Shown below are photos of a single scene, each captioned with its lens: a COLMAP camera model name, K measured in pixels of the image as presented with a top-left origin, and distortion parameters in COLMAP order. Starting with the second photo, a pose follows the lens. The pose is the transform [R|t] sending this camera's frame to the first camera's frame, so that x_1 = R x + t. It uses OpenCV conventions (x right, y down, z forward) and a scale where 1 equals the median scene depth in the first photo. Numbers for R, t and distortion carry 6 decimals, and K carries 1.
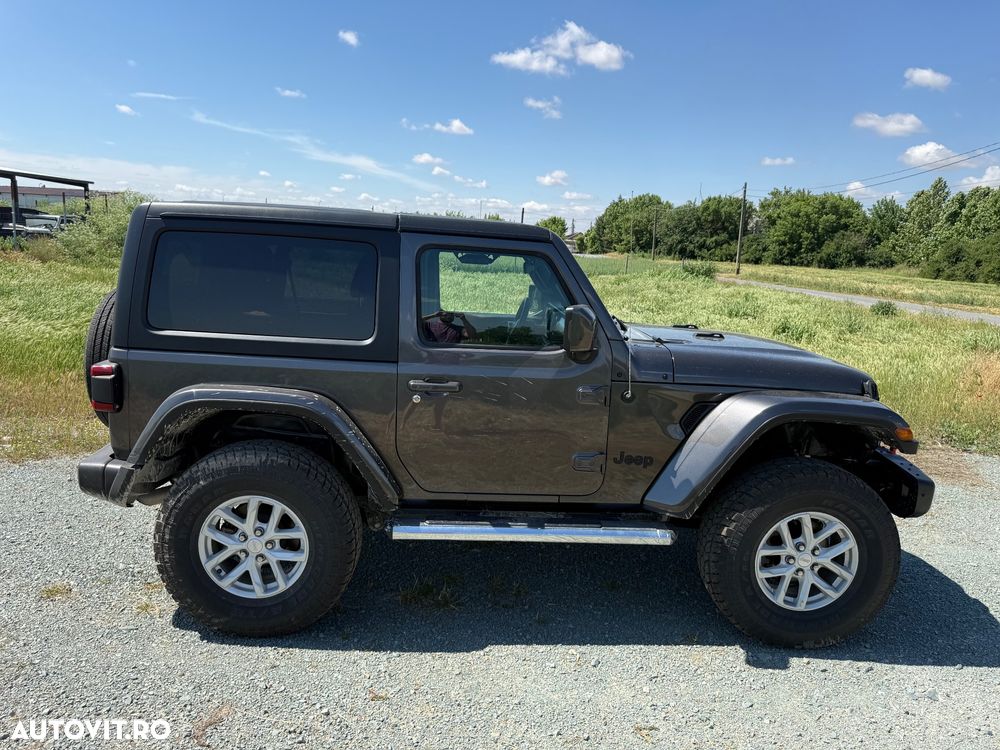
lens RADIAL K [[724.5, 0, 500.0], [0, 724.5, 375.0], [0, 0, 1]] dist [0.059619, -0.085710]
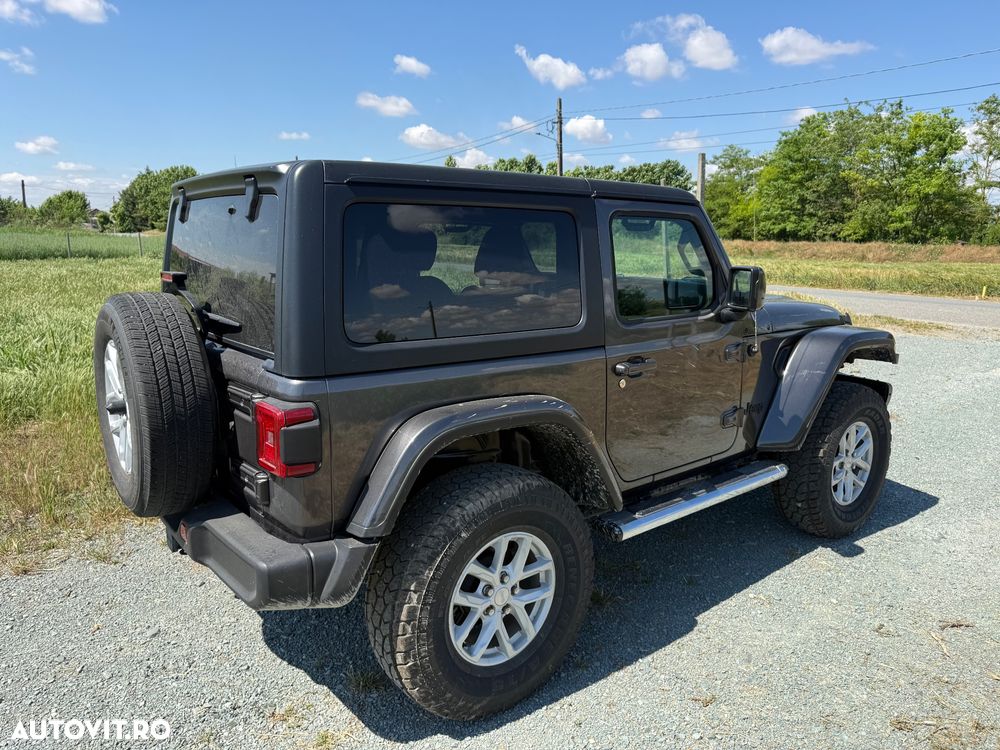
lens RADIAL K [[727.4, 0, 521.4], [0, 727.4, 360.6], [0, 0, 1]] dist [-0.002168, 0.001140]
pose [[0.802965, -0.142907, 0.578640, -0.711675], [0.133200, 0.989302, 0.059491, -0.063556], [-0.580952, 0.029306, 0.813410, 0.319612]]
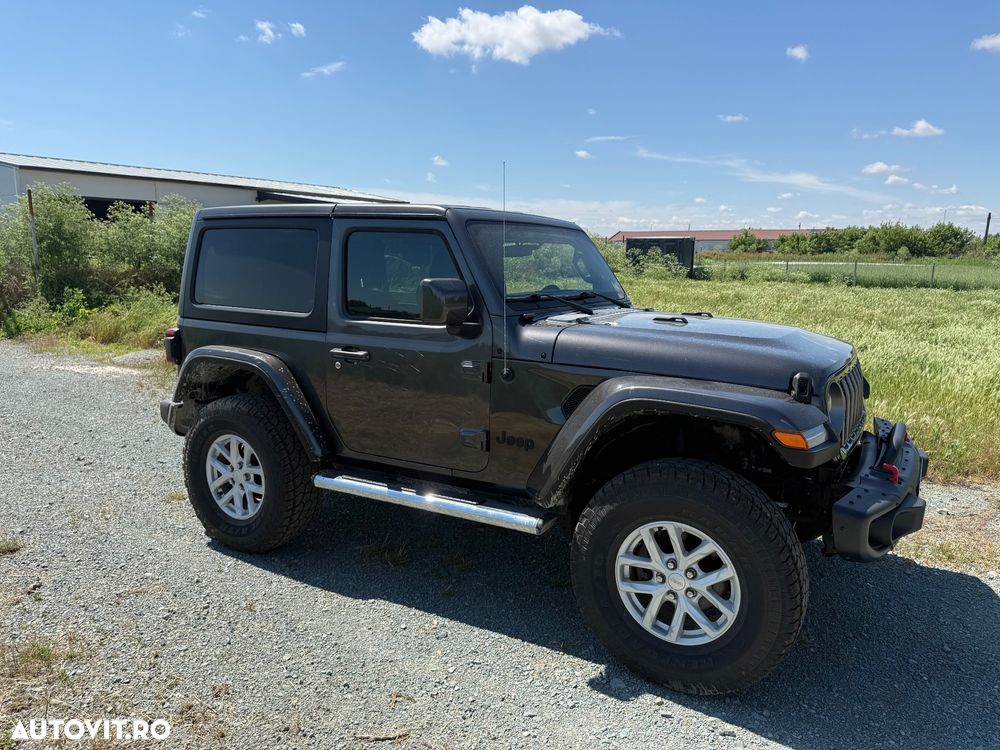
lens RADIAL K [[724.5, 0, 500.0], [0, 724.5, 375.0], [0, 0, 1]] dist [0.059619, -0.085710]
pose [[0.832679, 0.050676, -0.551432, 0.692715], [-0.069225, 0.997518, -0.012862, 0.043684], [0.549412, 0.048883, 0.834121, 0.187129]]
